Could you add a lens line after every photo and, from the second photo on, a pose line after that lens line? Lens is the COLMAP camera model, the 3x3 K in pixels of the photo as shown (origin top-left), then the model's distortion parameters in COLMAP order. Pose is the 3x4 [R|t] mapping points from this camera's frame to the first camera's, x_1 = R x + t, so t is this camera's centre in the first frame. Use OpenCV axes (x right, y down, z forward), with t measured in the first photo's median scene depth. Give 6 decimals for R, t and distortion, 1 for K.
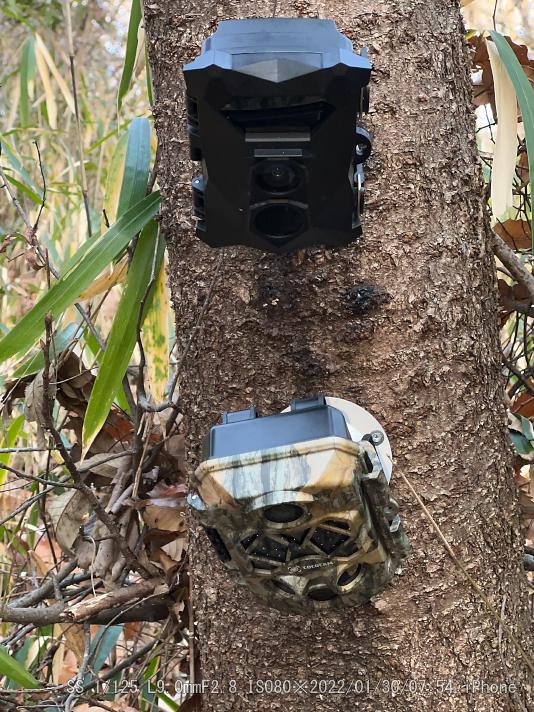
lens RADIAL K [[1567.5, 0, 271.6], [0, 1567.5, 356.7], [0, 0, 1]] dist [0.128965, 0.000000]
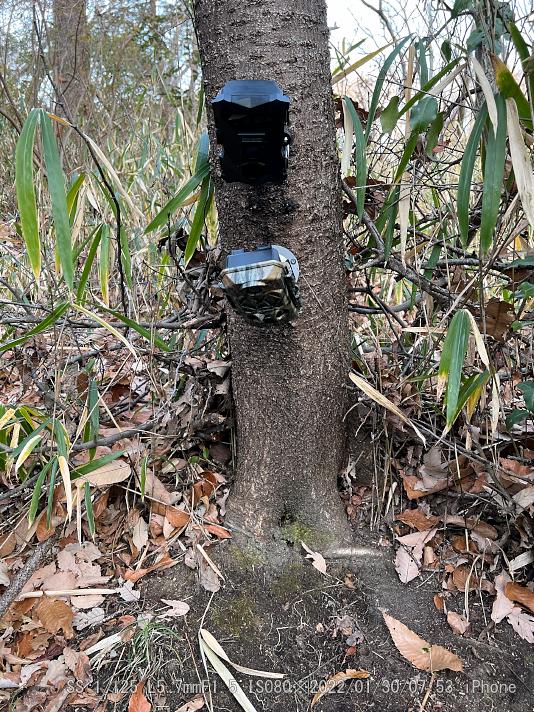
lens RADIAL K [[527.2, 0, 268.9], [0, 527.2, 364.6], [0, 0, 1]] dist [0.034166, -0.041920]
pose [[0.999966, 0.008138, -0.000894, 0.027480], [-0.007697, 0.971704, 0.236077, 0.010749], [0.002790, -0.236062, 0.971734, 0.097790]]
